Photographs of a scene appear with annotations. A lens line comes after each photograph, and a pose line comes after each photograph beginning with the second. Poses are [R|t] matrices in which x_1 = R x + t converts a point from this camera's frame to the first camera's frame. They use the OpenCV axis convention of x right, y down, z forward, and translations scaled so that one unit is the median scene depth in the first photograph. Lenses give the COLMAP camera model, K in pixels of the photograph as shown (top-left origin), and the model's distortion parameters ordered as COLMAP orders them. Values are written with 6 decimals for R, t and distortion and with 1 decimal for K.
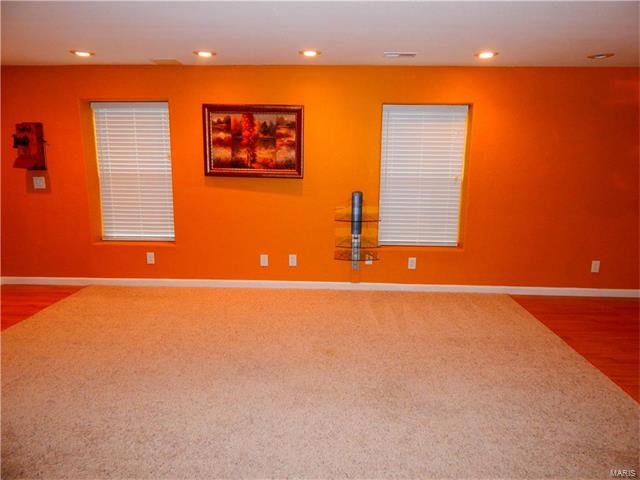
lens RADIAL K [[425.9, 0, 318.6], [0, 425.9, 240.9], [0, 0, 1]] dist [0.000855, -0.001478]
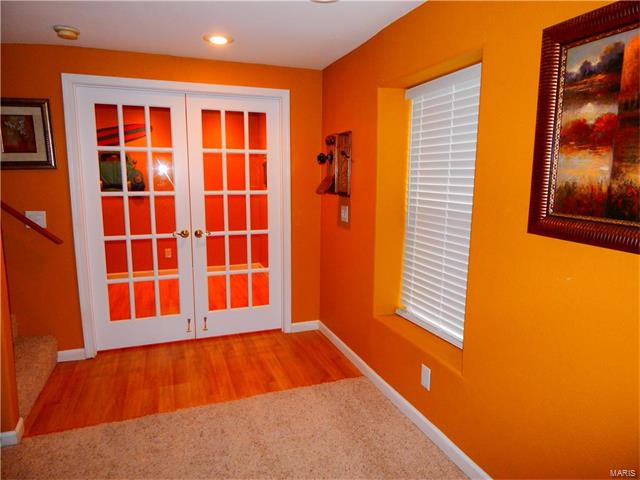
lens RADIAL K [[425.9, 0, 321.6], [0, 425.9, 239.5], [0, 0, 1]] dist [0.000855, -0.001478]
pose [[0.385414, 0.132327, -0.913206, -0.001766], [-0.178996, 0.981587, 0.066691, -0.140083], [0.905216, 0.137756, 0.402004, 0.701591]]
